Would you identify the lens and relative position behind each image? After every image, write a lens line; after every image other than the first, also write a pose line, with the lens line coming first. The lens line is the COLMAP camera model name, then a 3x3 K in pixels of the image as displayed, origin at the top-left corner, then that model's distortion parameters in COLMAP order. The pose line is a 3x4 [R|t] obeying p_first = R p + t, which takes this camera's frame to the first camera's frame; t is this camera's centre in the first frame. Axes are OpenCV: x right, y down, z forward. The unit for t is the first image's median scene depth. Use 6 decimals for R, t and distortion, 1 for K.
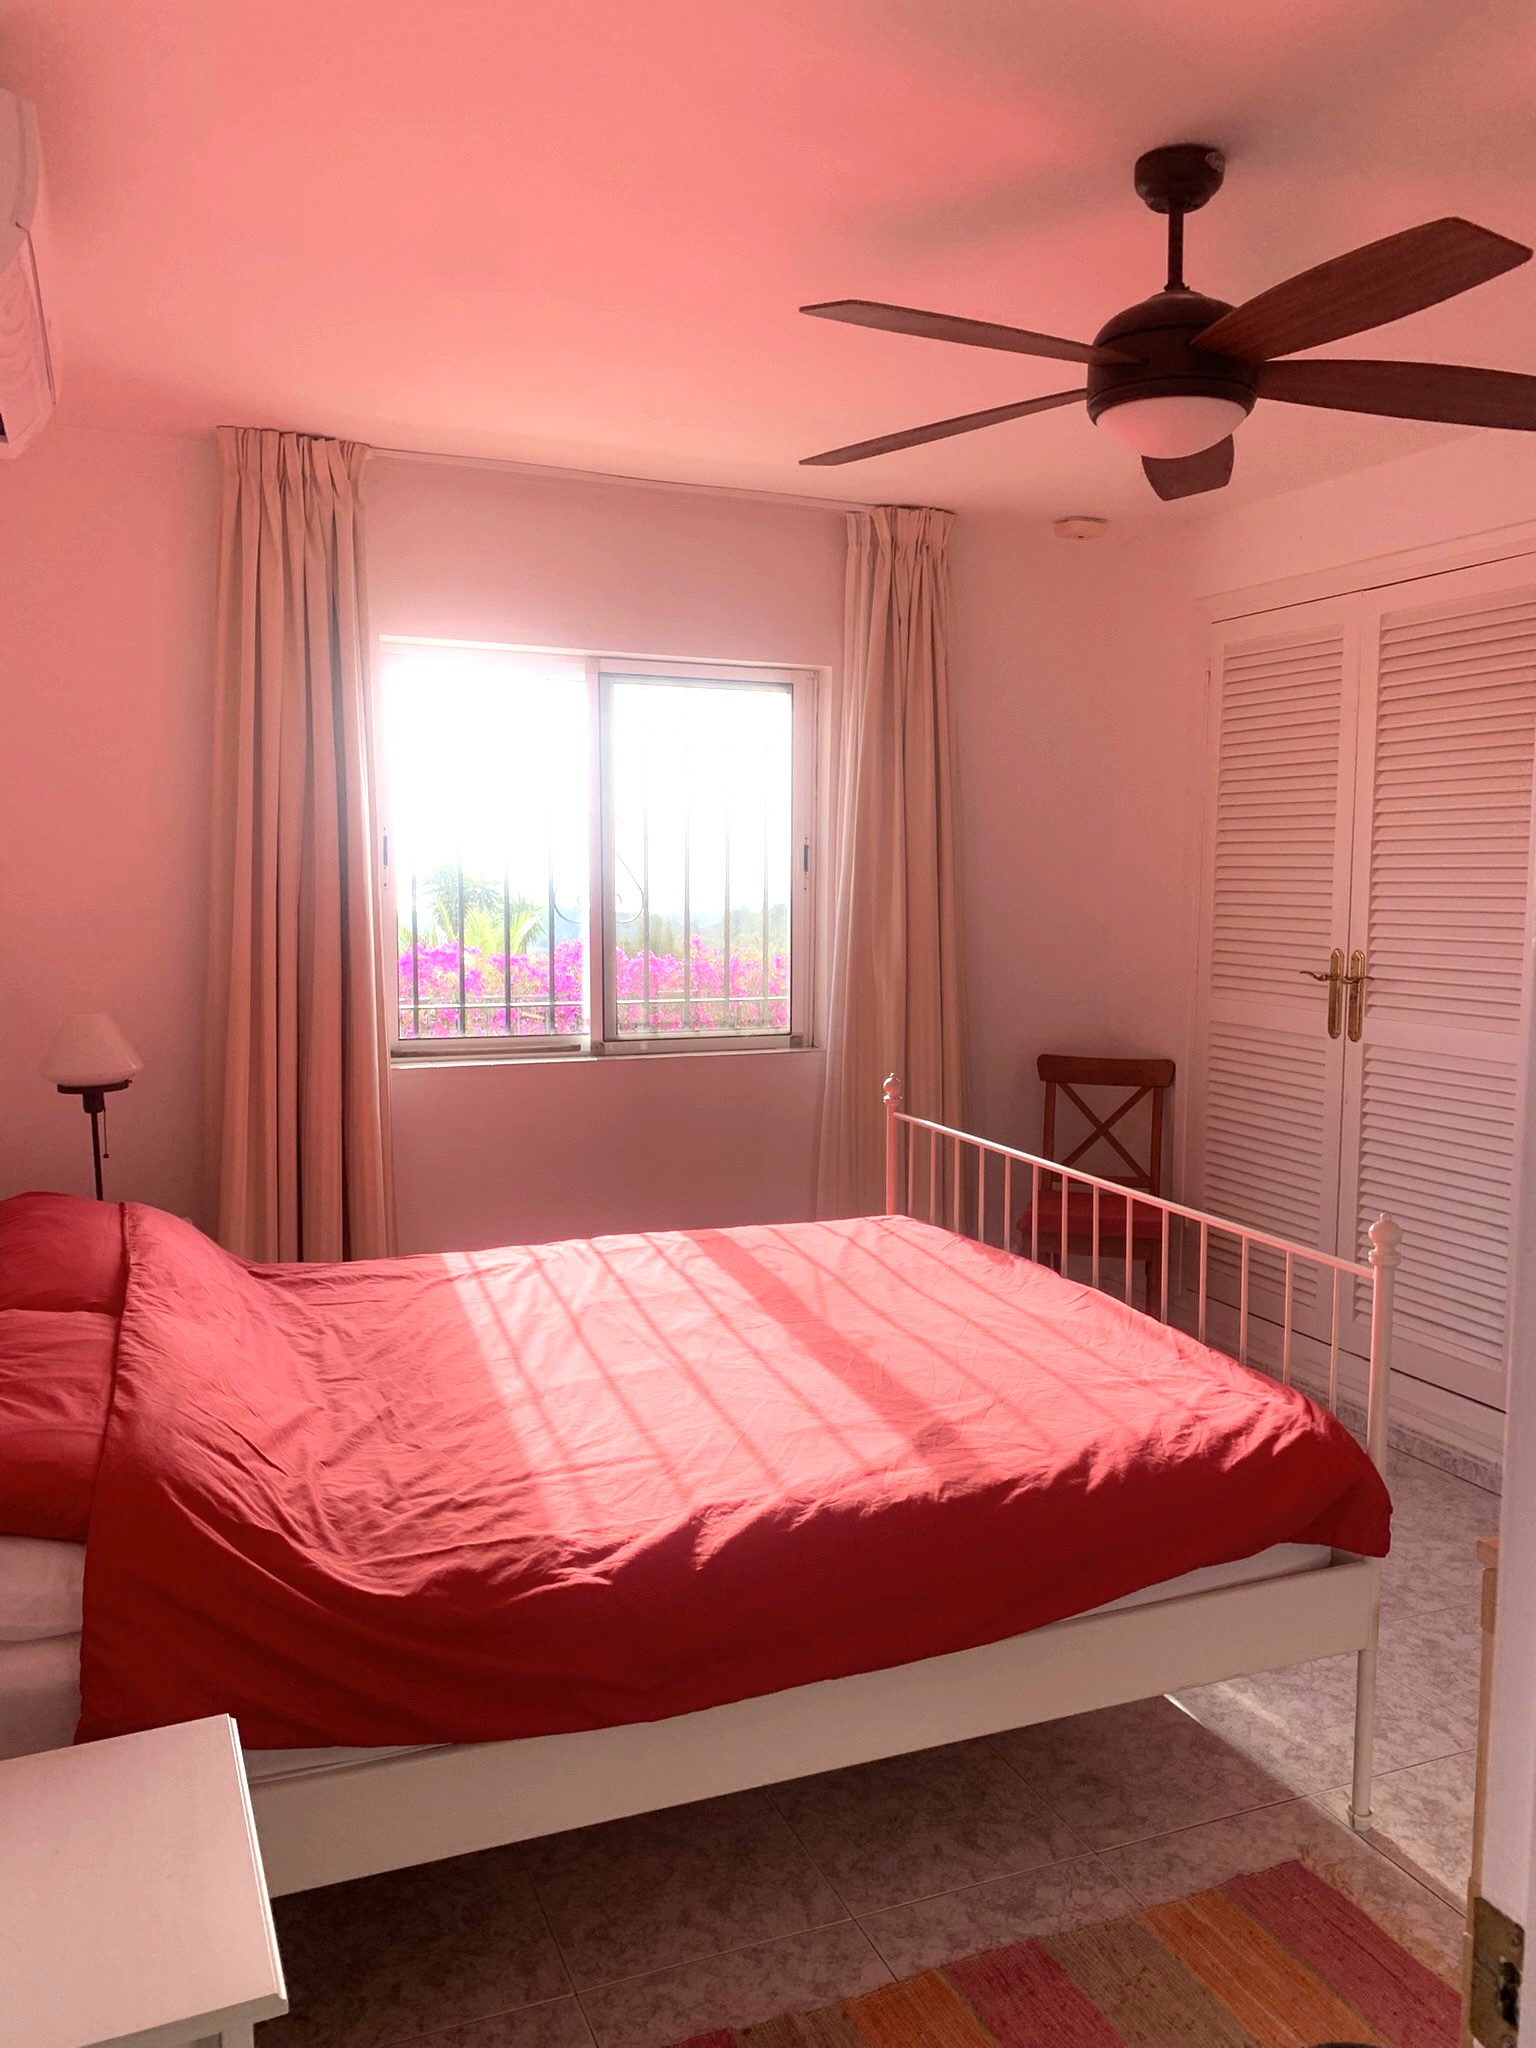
lens RADIAL K [[1554.5, 0, 749.5], [0, 1554.5, 1014.0], [0, 0, 1]] dist [0.022290, -0.025215]
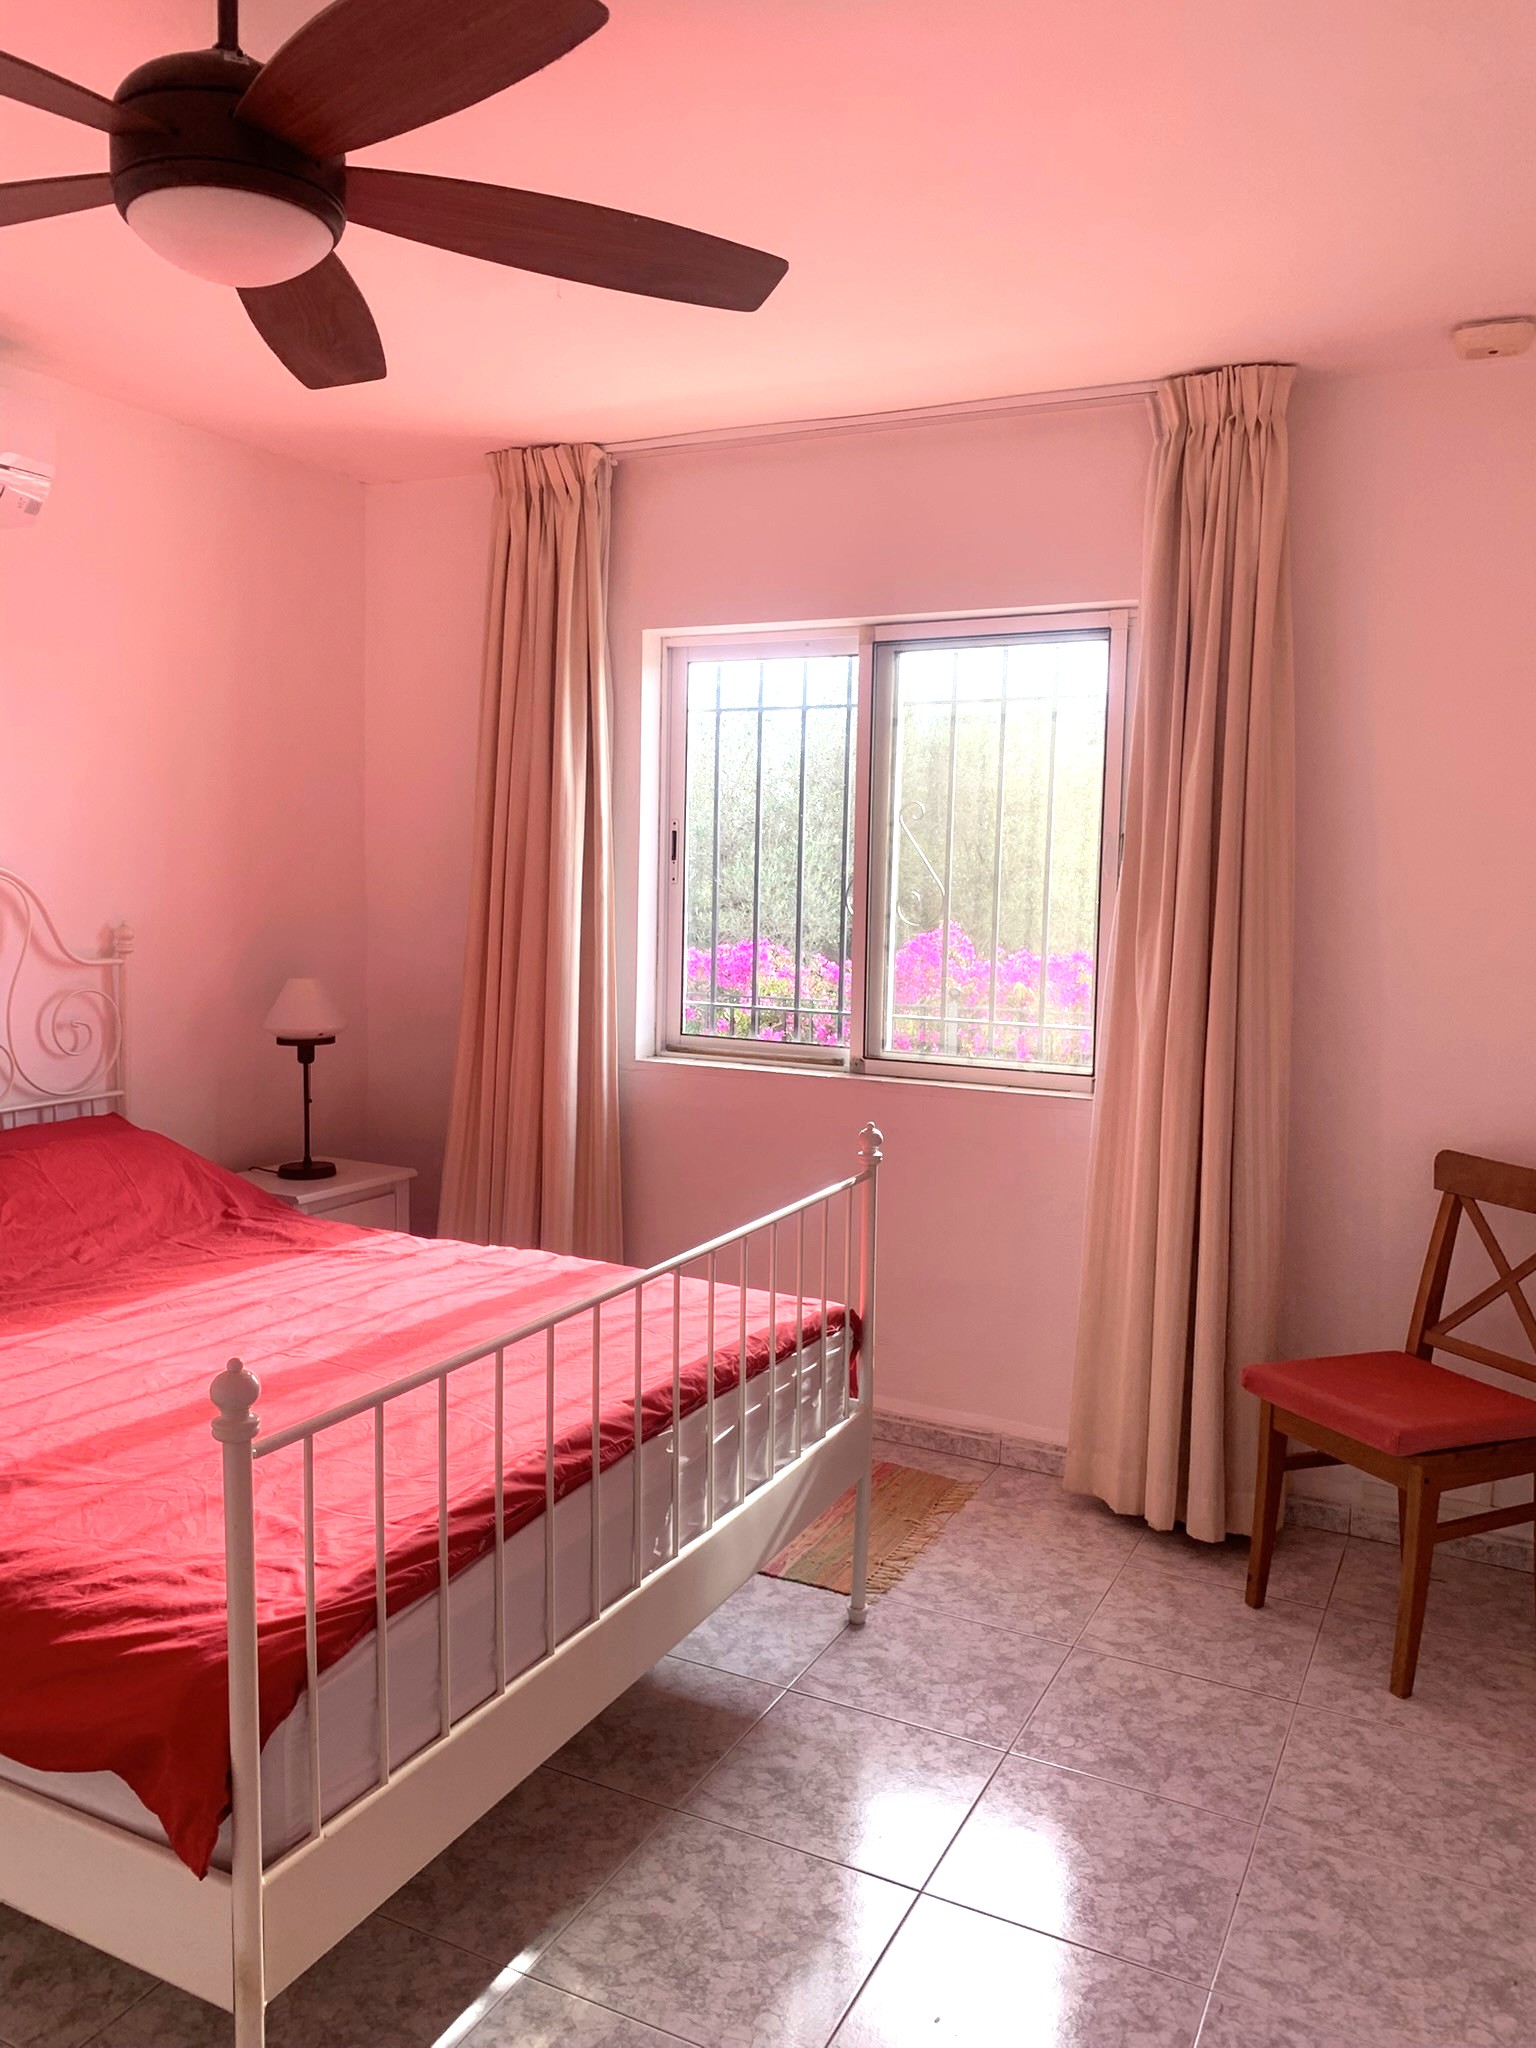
lens RADIAL K [[1554.5, 0, 756.3], [0, 1554.5, 1030.8], [0, 0, 1]] dist [0.022290, -0.025215]
pose [[0.649406, 0.090927, -0.754986, 0.728576], [-0.081886, 0.995414, 0.049448, -0.050331], [0.756020, 0.029711, 0.653874, 0.500872]]
